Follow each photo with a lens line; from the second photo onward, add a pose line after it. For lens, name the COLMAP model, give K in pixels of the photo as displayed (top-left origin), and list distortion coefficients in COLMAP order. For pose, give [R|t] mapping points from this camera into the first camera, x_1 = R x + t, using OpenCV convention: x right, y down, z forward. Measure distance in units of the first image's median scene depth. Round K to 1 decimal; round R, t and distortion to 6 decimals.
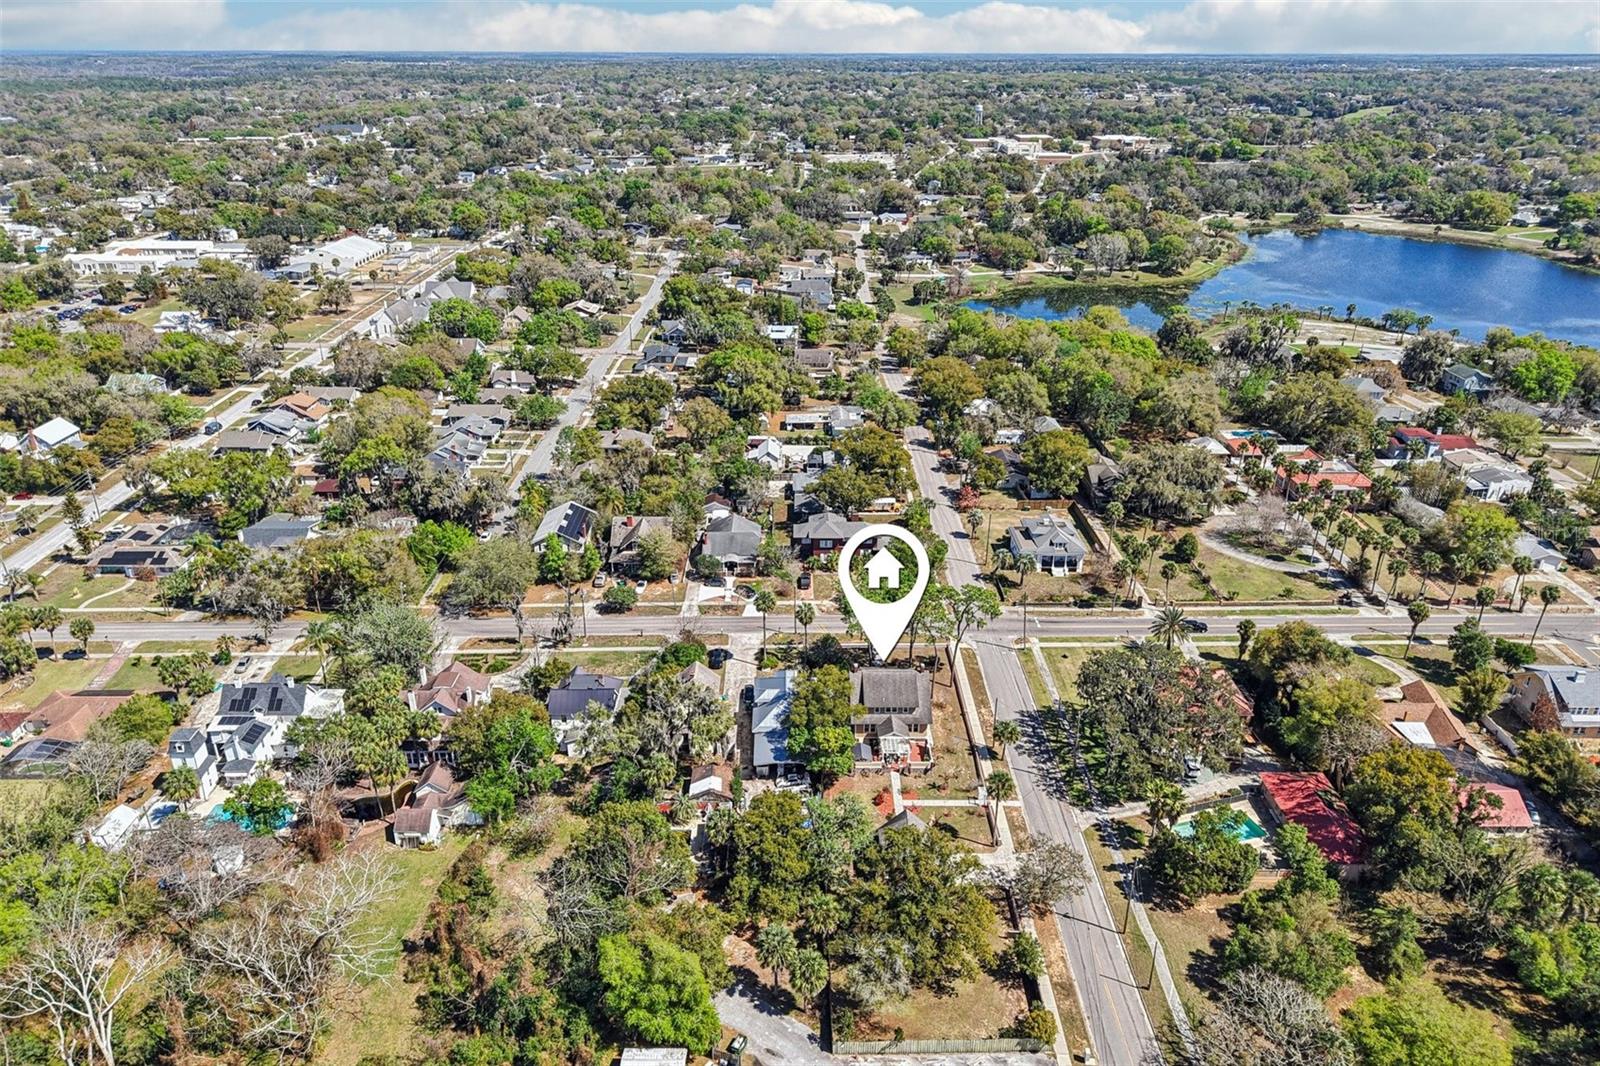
lens RADIAL K [[1087.0, 0, 800.0], [0, 1087.0, 533.0], [0, 0, 1]] dist [0.018291, -0.007769]
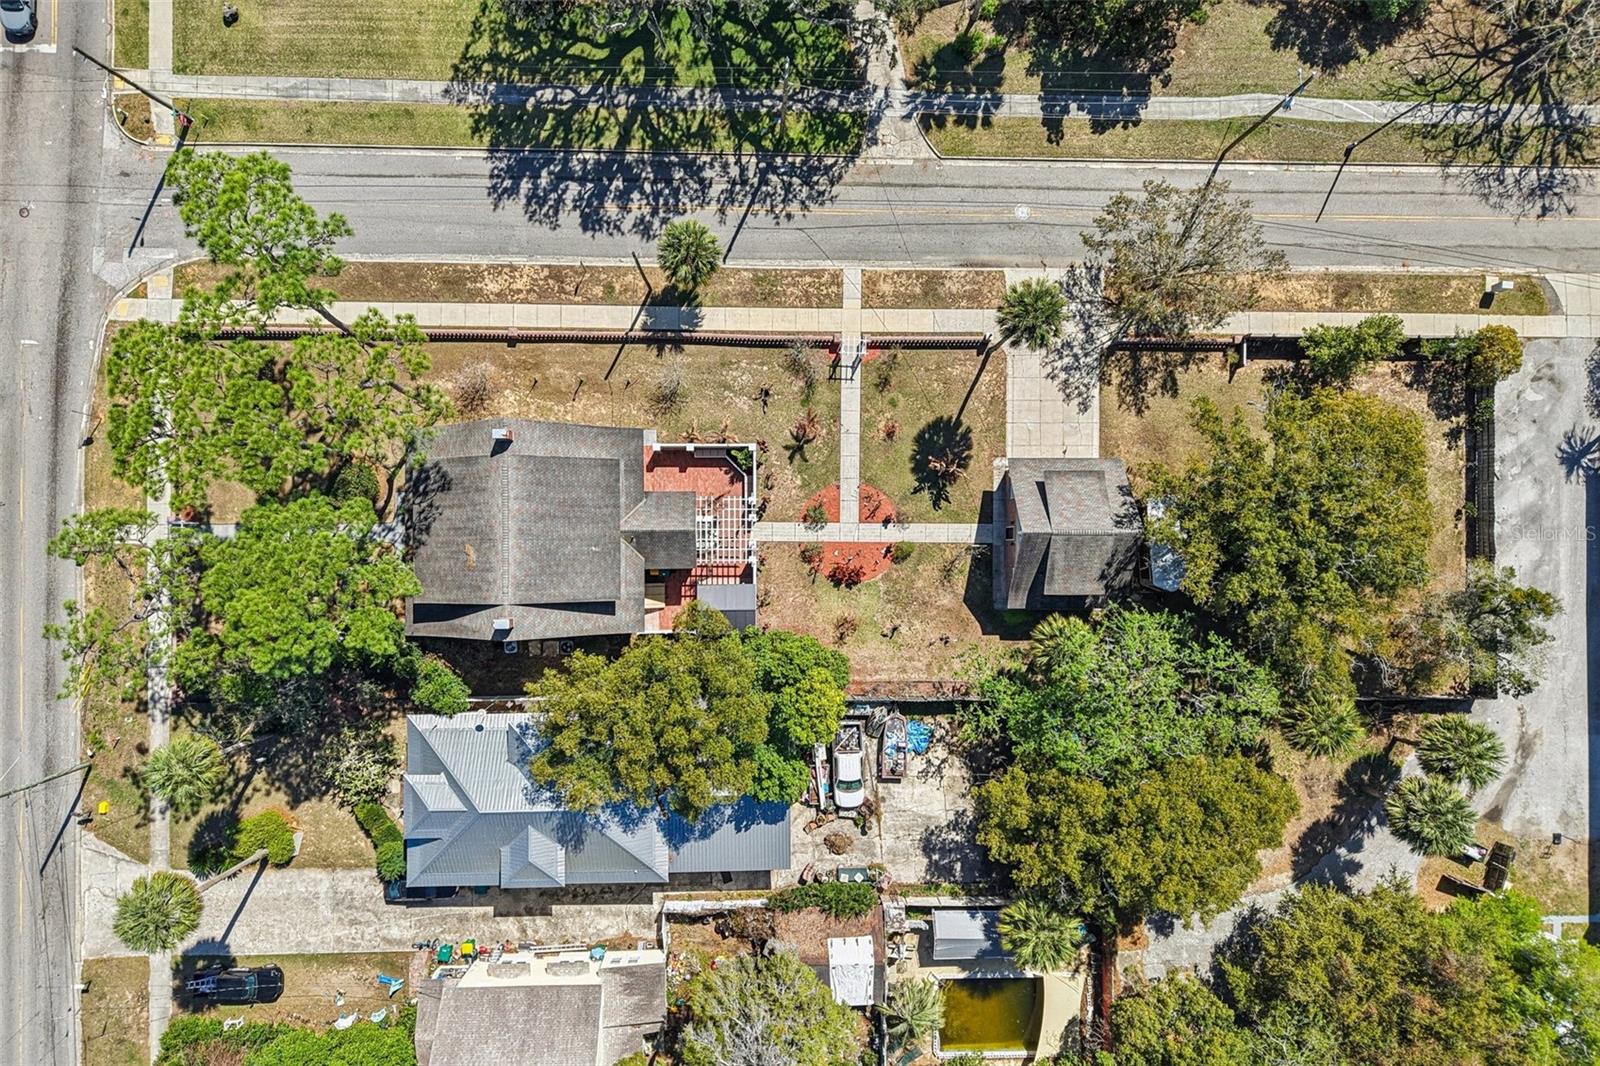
lens RADIAL K [[1080.7, 0, 800.0], [0, 1080.7, 533.0], [0, 0, 1]] dist [0.009435, 0.001468]
pose [[0.004782, -0.999831, 0.017770, 0.086749], [0.376476, 0.018263, 0.926246, -0.190969], [-0.926414, 0.002261, 0.376500, 0.897146]]
